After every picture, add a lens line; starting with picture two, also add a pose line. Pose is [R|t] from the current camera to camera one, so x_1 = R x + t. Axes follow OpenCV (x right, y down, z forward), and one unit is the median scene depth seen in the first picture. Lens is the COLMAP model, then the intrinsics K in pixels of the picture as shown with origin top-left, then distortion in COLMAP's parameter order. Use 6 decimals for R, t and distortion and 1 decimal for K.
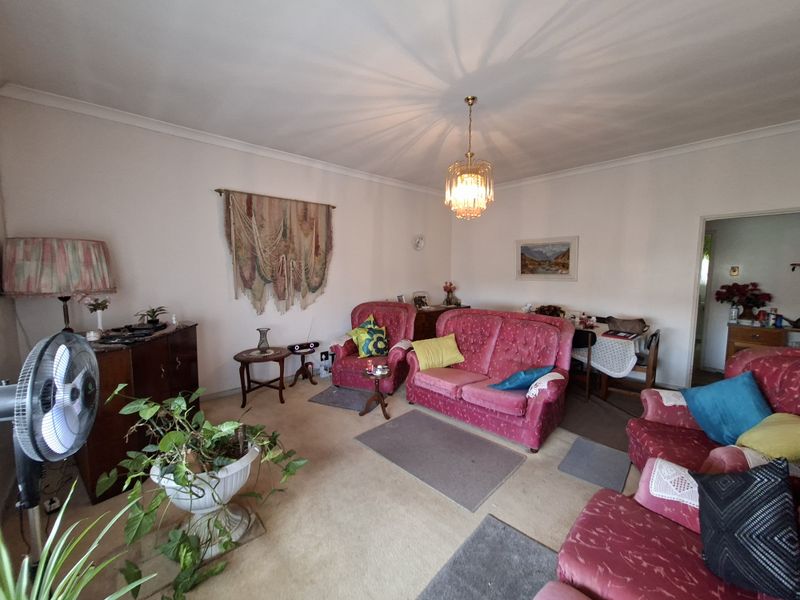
lens RADIAL K [[320.4, 0, 400.1], [0, 320.4, 298.1], [0, 0, 1]] dist [-0.003415, 0.000281]
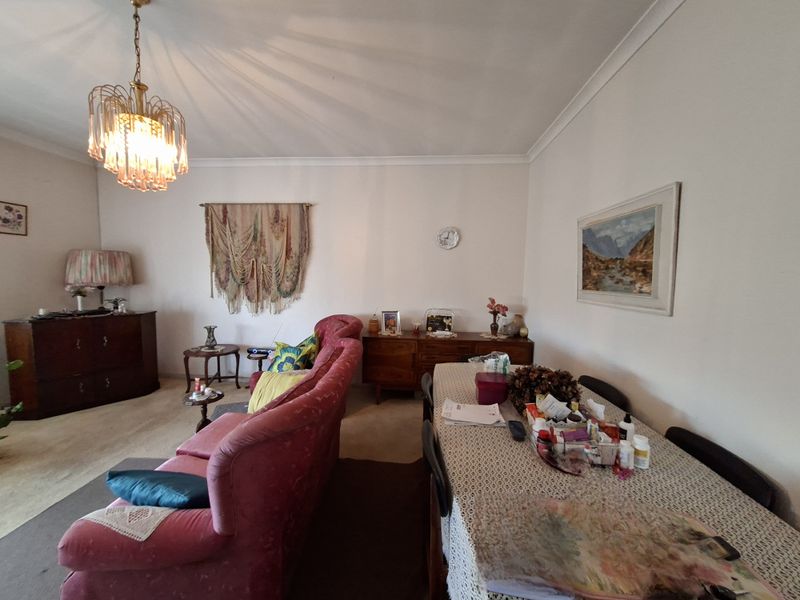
lens RADIAL K [[316.8, 0, 403.7], [0, 316.8, 297.1], [0, 0, 1]] dist [-0.000371, 0.000268]
pose [[0.676851, 0.064650, -0.733276, 0.704132], [-0.086149, 0.996248, 0.008315, -0.060593], [0.731062, 0.057543, 0.679880, 0.660735]]
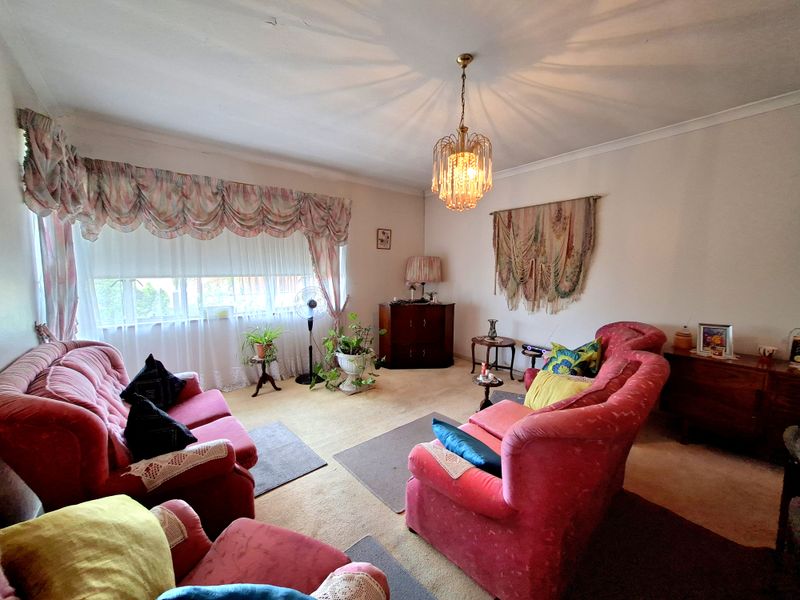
lens RADIAL K [[316.8, 0, 403.7], [0, 316.8, 297.1], [0, 0, 1]] dist [-0.000371, 0.000268]
pose [[-0.062161, 0.086823, -0.994283, 0.708763], [-0.100601, 0.990590, 0.092790, -0.061999], [0.992983, 0.105794, -0.052841, 0.634980]]
